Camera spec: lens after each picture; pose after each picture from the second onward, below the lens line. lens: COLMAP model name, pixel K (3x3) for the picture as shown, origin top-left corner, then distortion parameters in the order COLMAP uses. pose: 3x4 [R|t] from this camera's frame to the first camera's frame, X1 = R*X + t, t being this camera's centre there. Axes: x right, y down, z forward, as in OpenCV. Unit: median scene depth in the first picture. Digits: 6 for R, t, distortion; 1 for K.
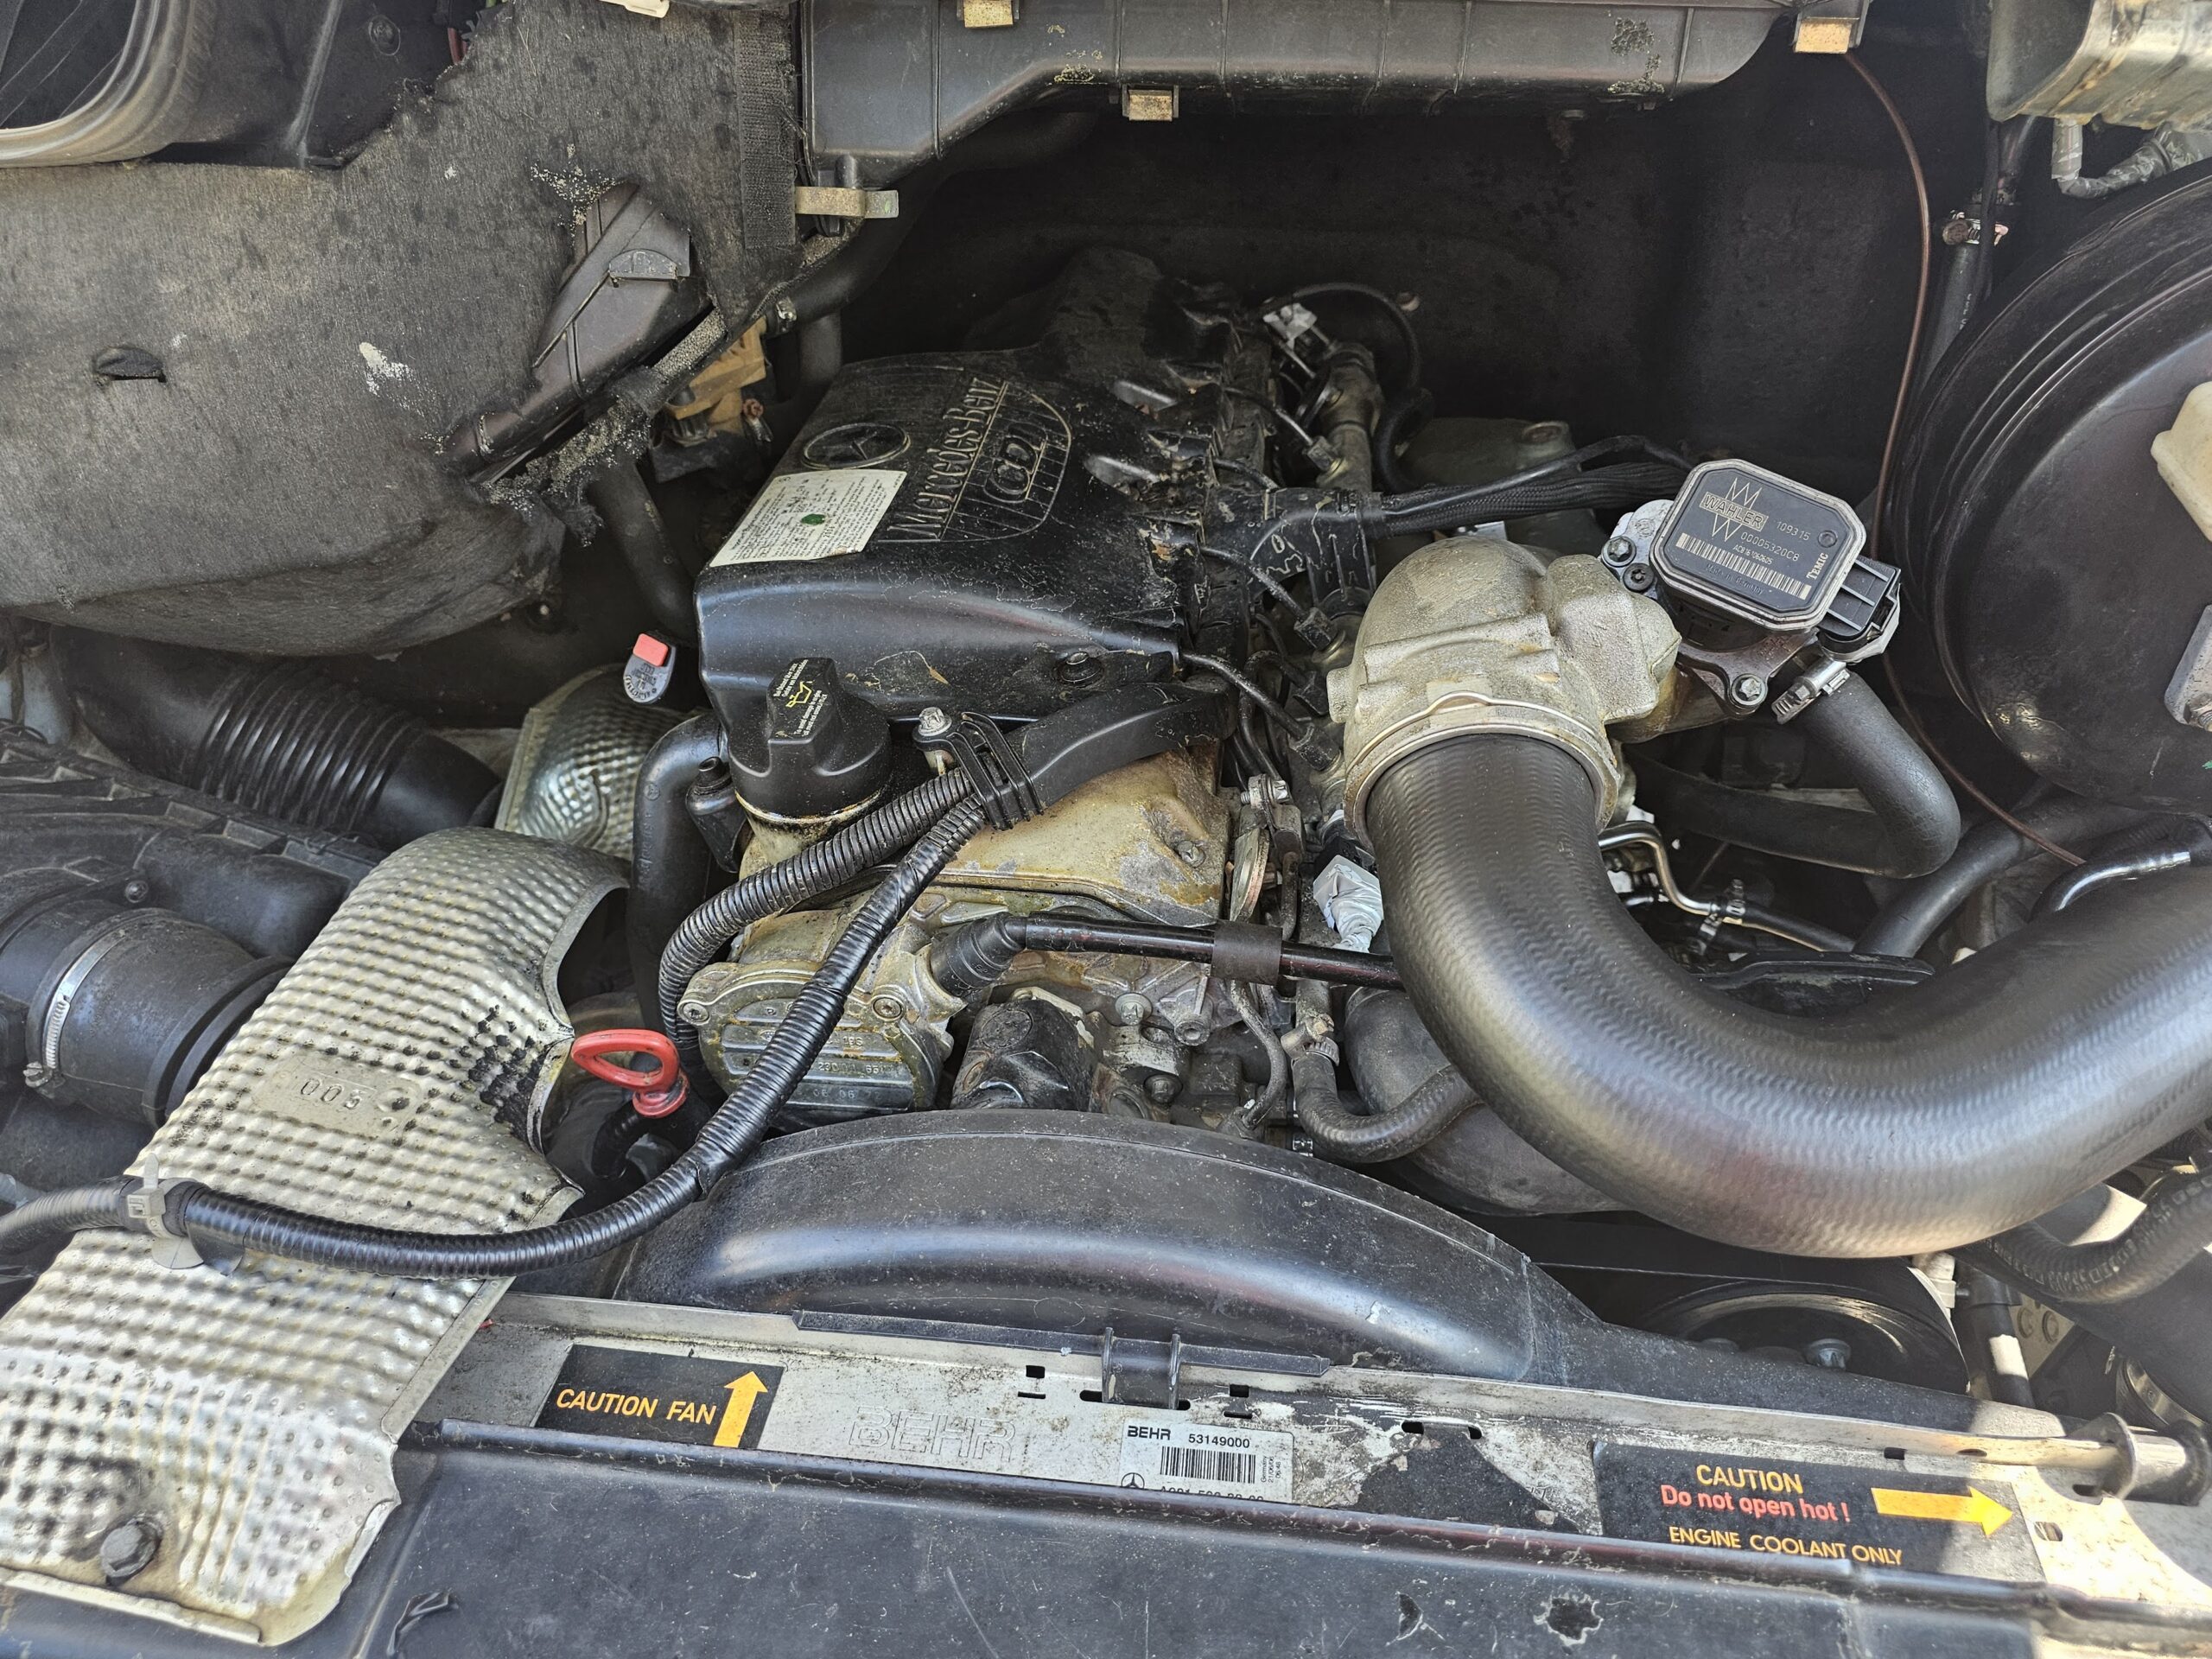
lens RADIAL K [[1475.0, 0, 1107.7], [0, 1475.0, 827.9], [0, 0, 1]] dist [0.014742, -0.018082]
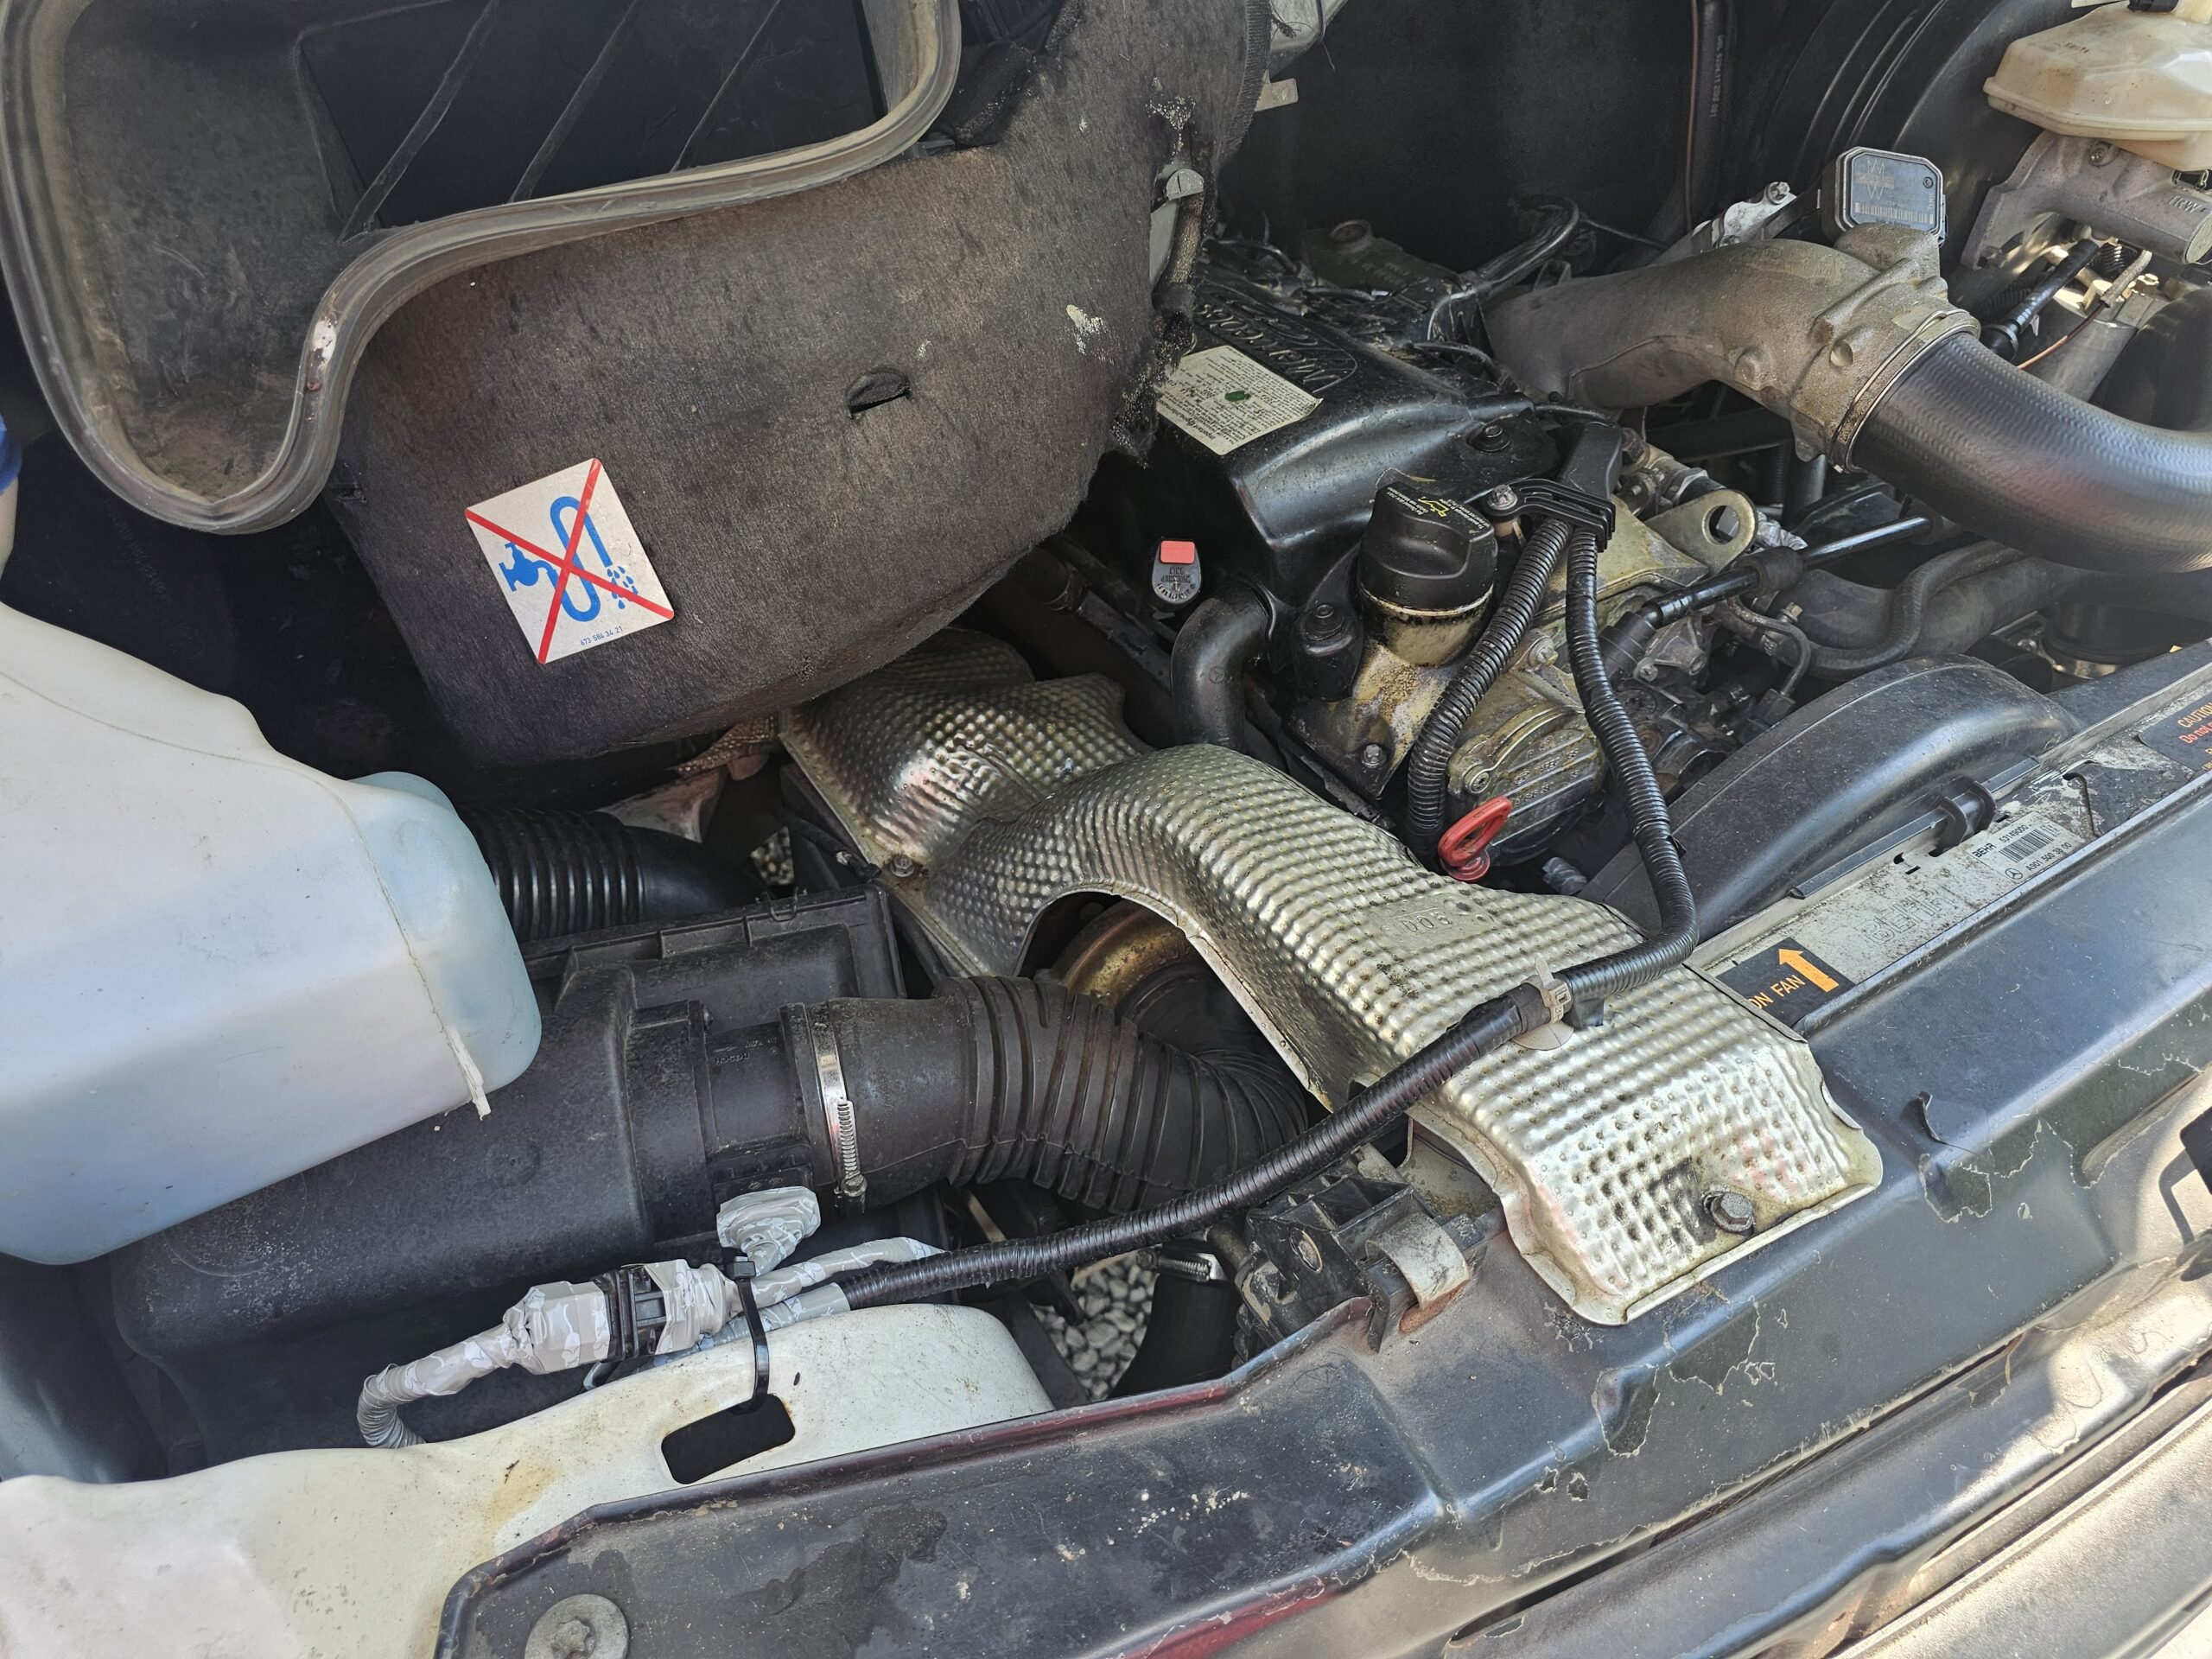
lens RADIAL K [[1475.0, 0, 1038.4], [0, 1475.0, 856.2], [0, 0, 1]] dist [0.014742, -0.018082]
pose [[0.792912, -0.413637, 0.447432, -1.157045], [0.389023, 0.908808, 0.150763, -0.144053], [-0.468991, 0.054520, 0.881519, 0.123179]]
